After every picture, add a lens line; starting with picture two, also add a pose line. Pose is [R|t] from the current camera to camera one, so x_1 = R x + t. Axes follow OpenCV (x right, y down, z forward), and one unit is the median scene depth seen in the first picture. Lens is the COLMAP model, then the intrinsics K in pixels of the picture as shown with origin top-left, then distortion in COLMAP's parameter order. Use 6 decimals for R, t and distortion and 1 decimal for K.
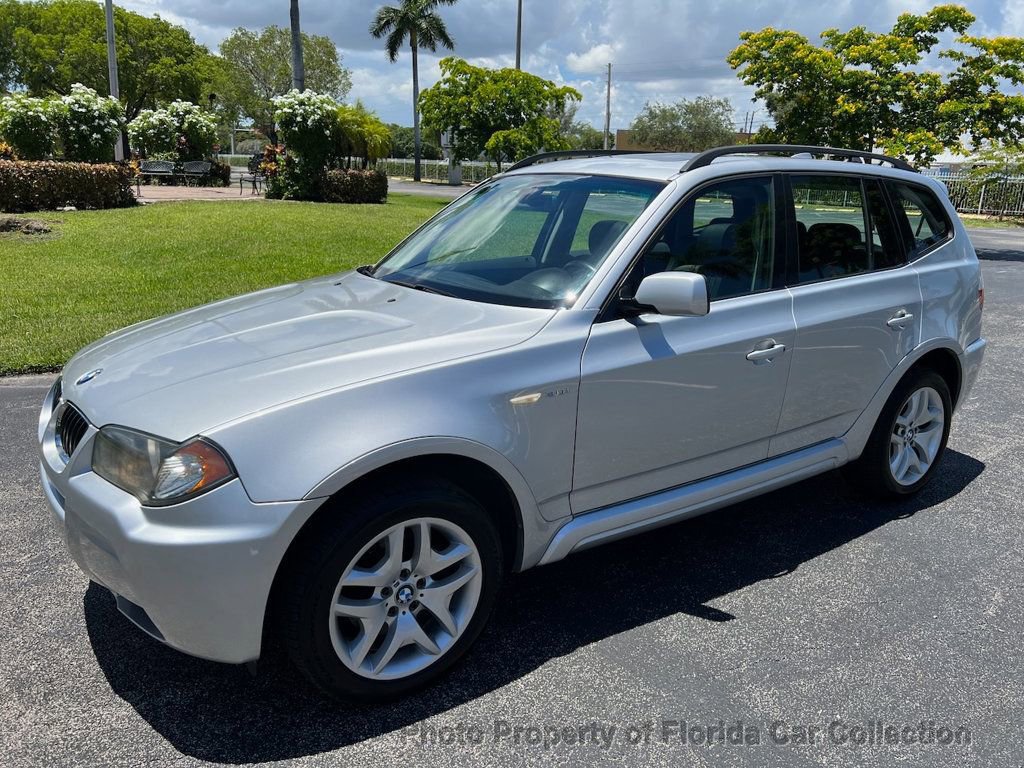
lens RADIAL K [[775.6, 0, 519.1], [0, 775.6, 393.6], [0, 0, 1]] dist [0.047634, -0.051484]
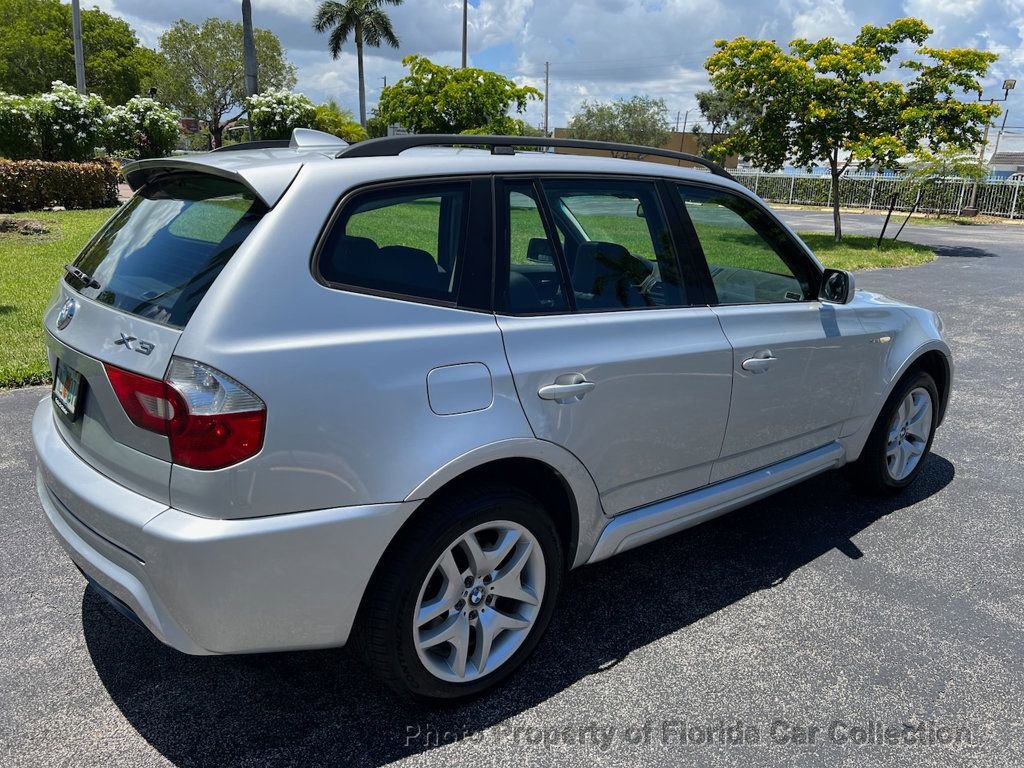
lens RADIAL K [[775.6, 0, 514.6], [0, 775.6, 390.2], [0, 0, 1]] dist [0.047634, -0.051484]
pose [[0.997030, -0.016883, 0.075138, -0.073923], [0.016880, 0.999857, 0.000669, 0.001303], [-0.075138, 0.000602, 0.997173, -0.023323]]
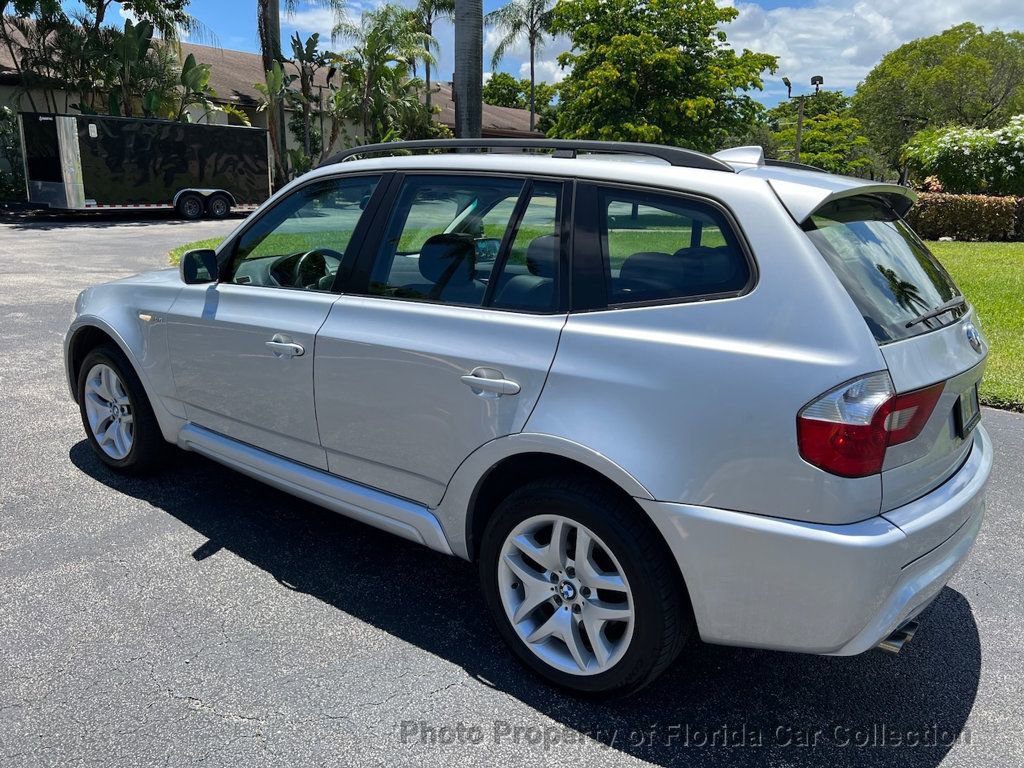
lens RADIAL K [[775.6, 0, 506.6], [0, 775.6, 382.1], [0, 0, 1]] dist [0.047634, -0.051484]
pose [[0.282069, 0.223515, -0.932994, 0.244231], [-0.280086, 0.949303, 0.142744, -0.042452], [0.917600, 0.221055, 0.330372, 0.170938]]
